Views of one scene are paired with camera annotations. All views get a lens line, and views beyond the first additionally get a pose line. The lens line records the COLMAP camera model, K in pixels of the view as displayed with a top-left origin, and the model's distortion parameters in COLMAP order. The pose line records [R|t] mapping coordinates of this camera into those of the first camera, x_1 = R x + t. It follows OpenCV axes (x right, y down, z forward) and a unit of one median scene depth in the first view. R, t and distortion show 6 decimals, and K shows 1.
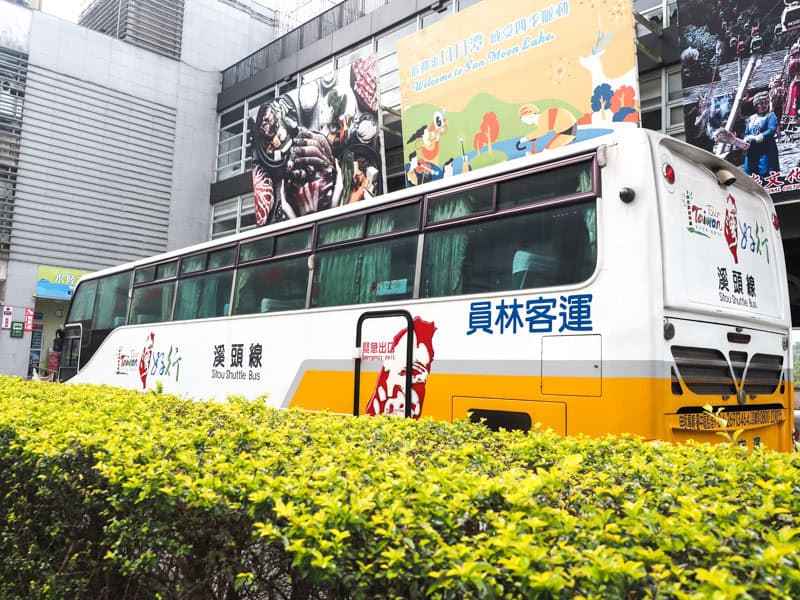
lens RADIAL K [[666.7, 0, 398.8], [0, 666.7, 298.9], [0, 0, 1]] dist [0.018106, 0.006057]
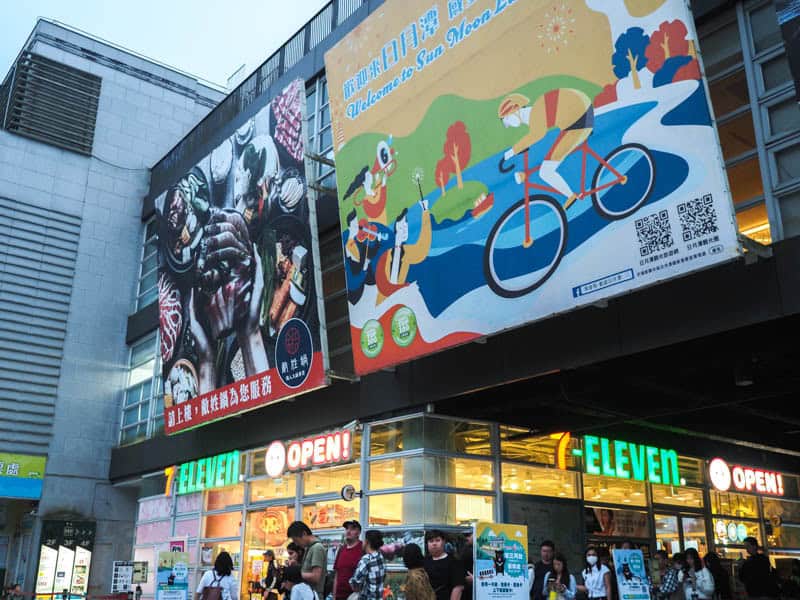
lens RADIAL K [[822.3, 0, 402.2], [0, 822.3, 299.4], [0, 0, 1]] dist [0.018215, 0.000000]
pose [[0.995760, -0.060241, -0.069525, 0.105011], [0.043108, 0.973209, -0.225844, 0.030404], [0.081268, 0.221889, 0.971679, 0.255470]]
